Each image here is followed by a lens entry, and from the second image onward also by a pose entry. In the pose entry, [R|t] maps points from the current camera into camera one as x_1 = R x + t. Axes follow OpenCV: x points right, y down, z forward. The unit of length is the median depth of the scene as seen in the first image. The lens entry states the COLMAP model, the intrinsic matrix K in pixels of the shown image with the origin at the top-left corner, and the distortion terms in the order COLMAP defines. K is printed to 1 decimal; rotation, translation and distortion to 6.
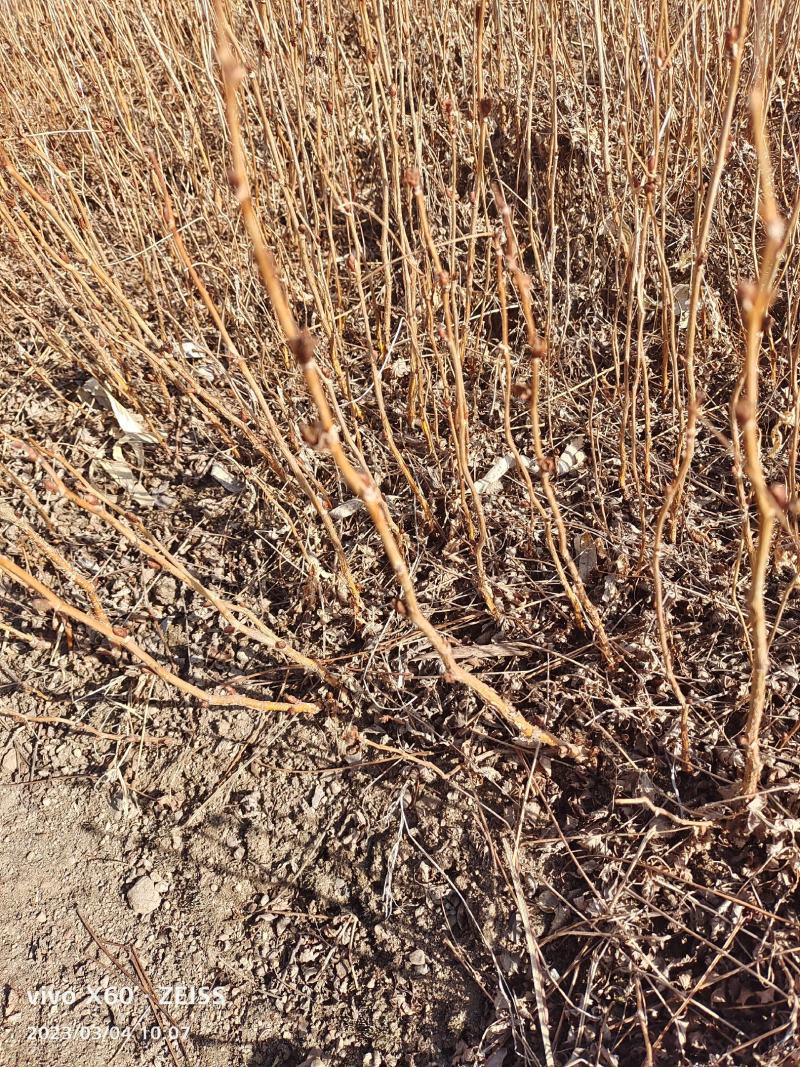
lens RADIAL K [[770.4, 0, 405.3], [0, 770.4, 532.3], [0, 0, 1]] dist [-0.004182, -0.012784]
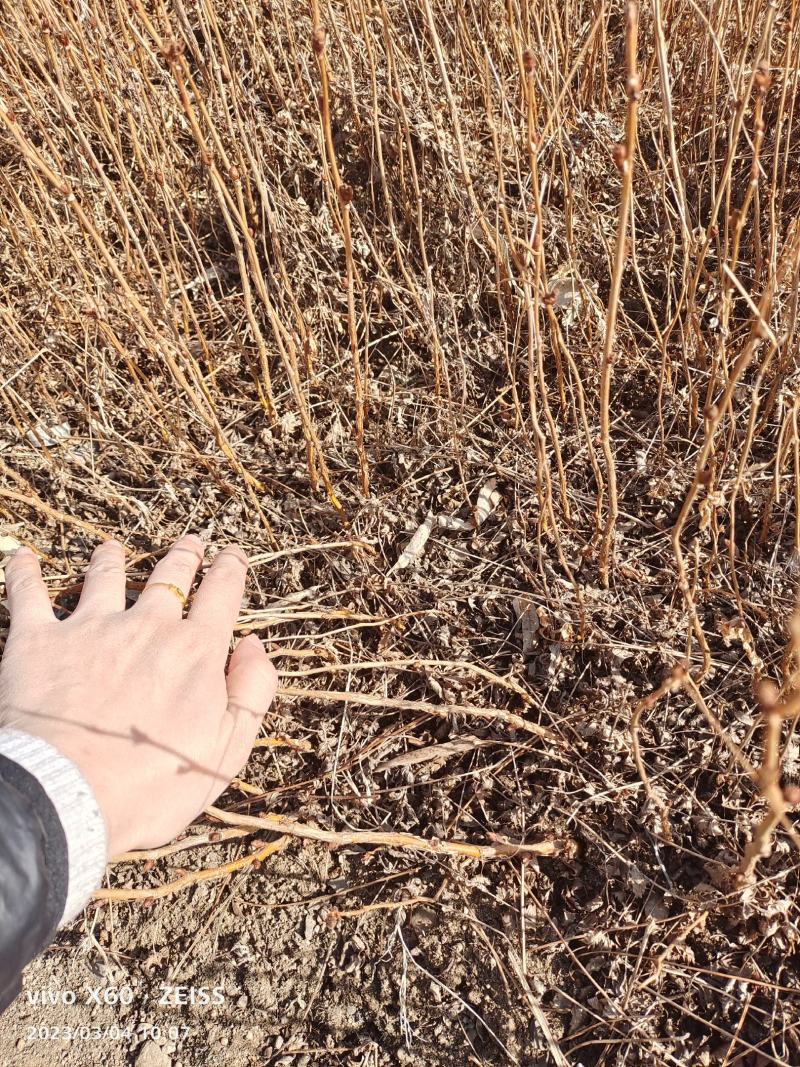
lens RADIAL K [[770.4, 0, 400.5], [0, 770.4, 533.5], [0, 0, 1]] dist [-0.004182, -0.012784]
pose [[0.972839, -0.200509, 0.115675, -0.014295], [0.187214, 0.975413, 0.116275, -0.243837], [-0.136146, -0.091461, 0.986458, 0.067914]]
